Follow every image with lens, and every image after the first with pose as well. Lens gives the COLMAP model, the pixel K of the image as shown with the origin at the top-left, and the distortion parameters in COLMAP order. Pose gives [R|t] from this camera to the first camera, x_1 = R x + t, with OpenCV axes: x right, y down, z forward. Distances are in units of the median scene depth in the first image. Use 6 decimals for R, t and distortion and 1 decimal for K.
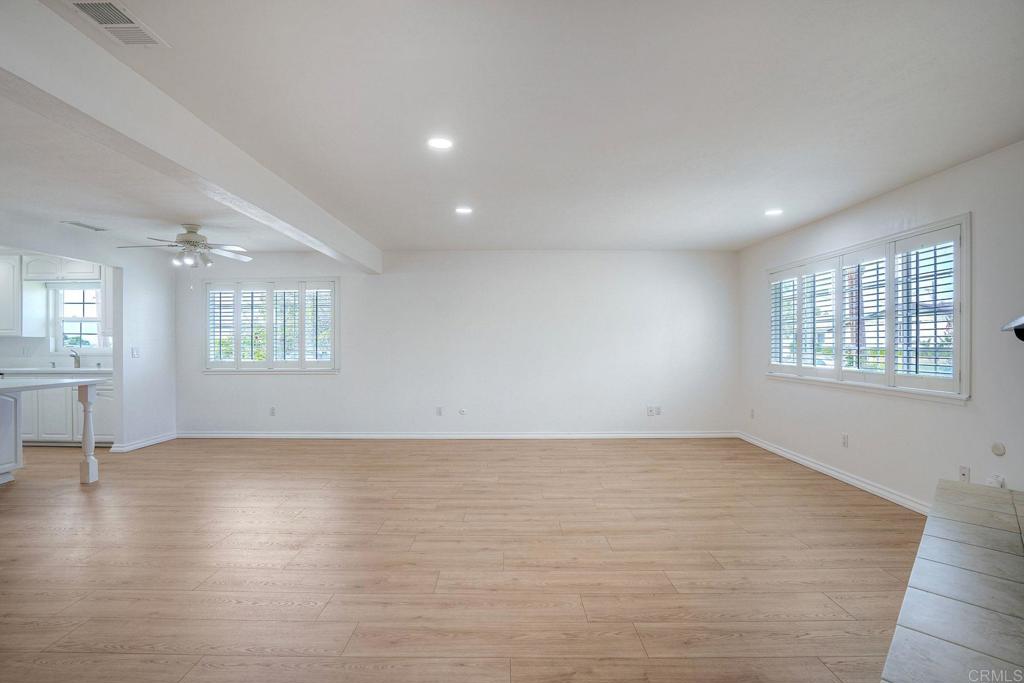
lens RADIAL K [[476.5, 0, 508.6], [0, 476.5, 345.4], [0, 0, 1]] dist [-0.046968, 0.013603]
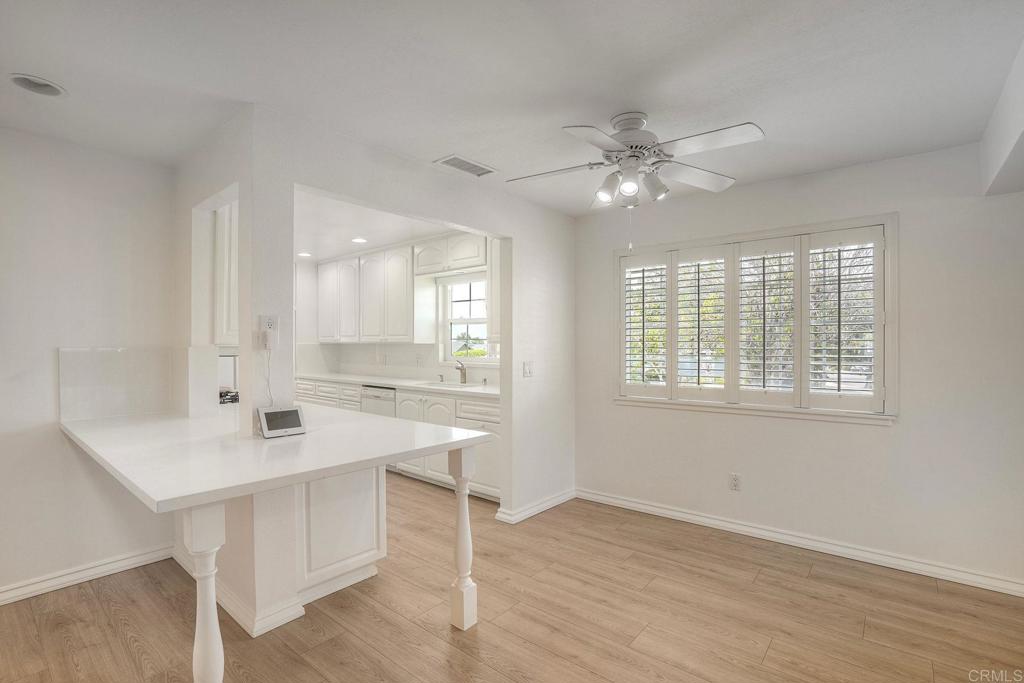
lens RADIAL K [[476.5, 0, 508.6], [0, 476.5, 345.4], [0, 0, 1]] dist [-0.046968, 0.013603]
pose [[0.772847, 0.004500, -0.634577, -0.379180], [-0.000463, 0.999979, 0.006527, -0.021016], [0.634592, -0.004751, 0.772832, 0.443113]]
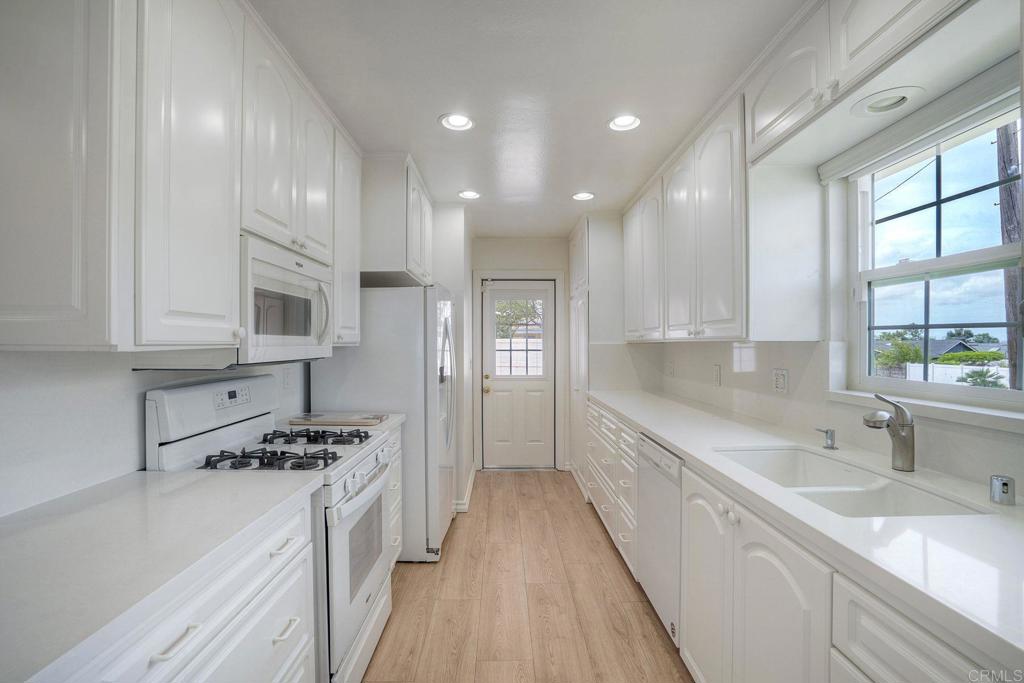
lens RADIAL K [[476.5, 0, 508.6], [0, 476.5, 345.4], [0, 0, 1]] dist [-0.046968, 0.013603]
pose [[0.013886, 0.004556, -0.999893, -0.725350], [0.005593, 0.999974, 0.004634, -0.017958], [0.999888, -0.005657, 0.013860, 0.822079]]
